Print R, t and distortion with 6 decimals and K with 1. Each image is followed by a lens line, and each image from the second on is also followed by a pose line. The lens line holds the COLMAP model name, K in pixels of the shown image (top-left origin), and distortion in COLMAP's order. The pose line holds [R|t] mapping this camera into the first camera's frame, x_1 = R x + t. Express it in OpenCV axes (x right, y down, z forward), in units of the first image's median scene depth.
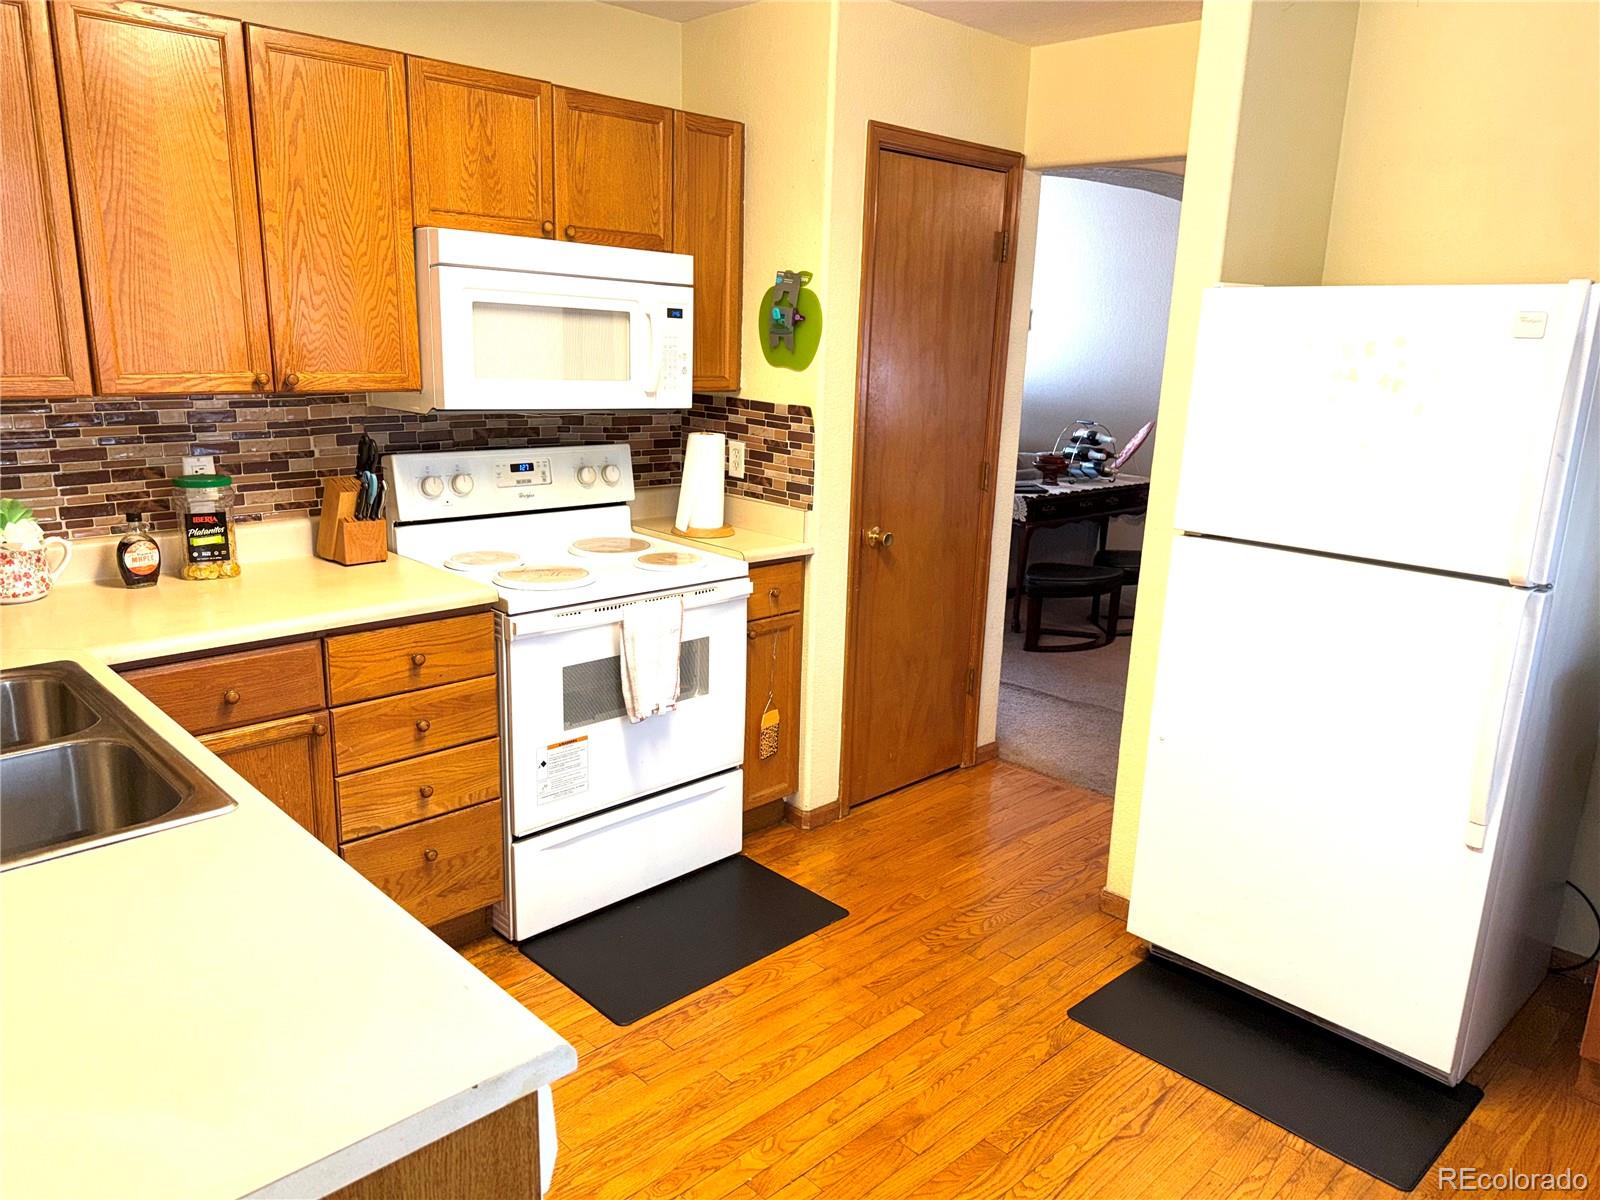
lens RADIAL K [[1116.7, 0, 804.3], [0, 1116.7, 600.6], [0, 0, 1]] dist [0.078832, -0.093065]
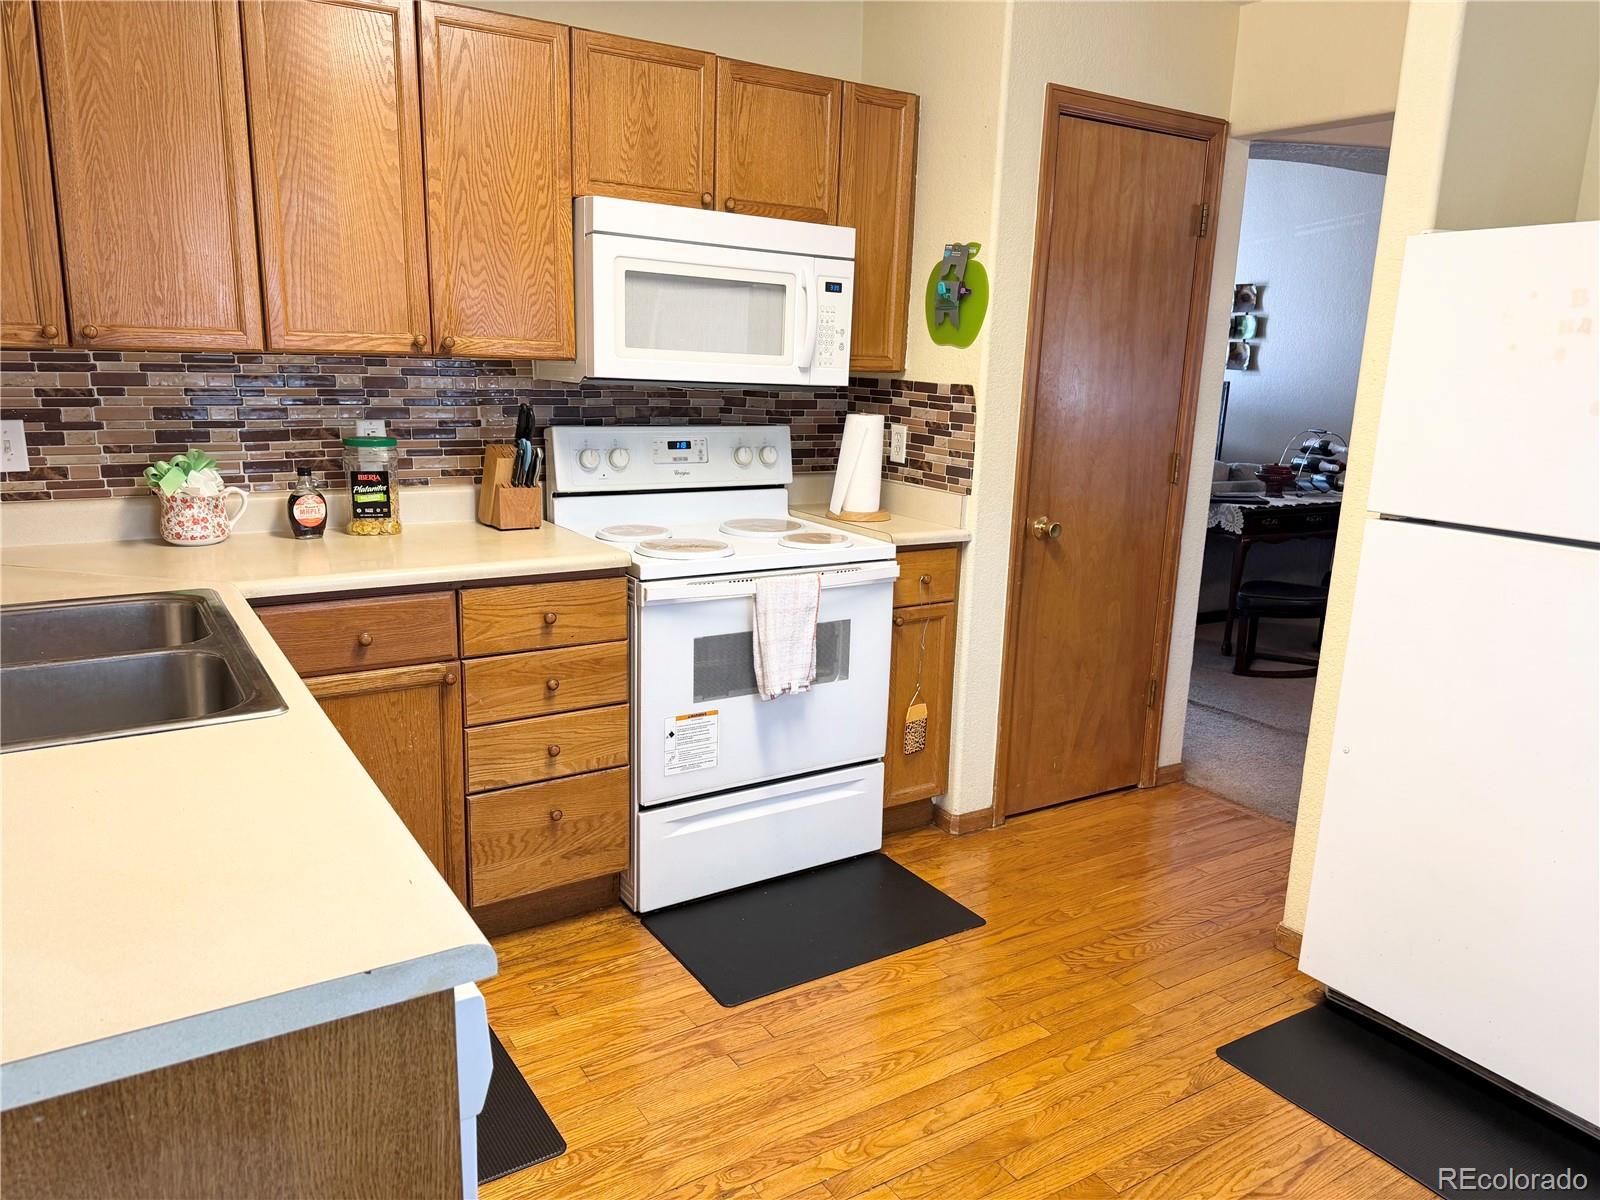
lens RADIAL K [[1116.7, 0, 811.5], [0, 1116.7, 603.1], [0, 0, 1]] dist [0.078832, -0.093065]
pose [[0.979629, 0.040924, -0.196604, 0.078081], [-0.046202, 0.998682, -0.022332, 0.046281], [0.195431, 0.030961, 0.980229, 0.055245]]
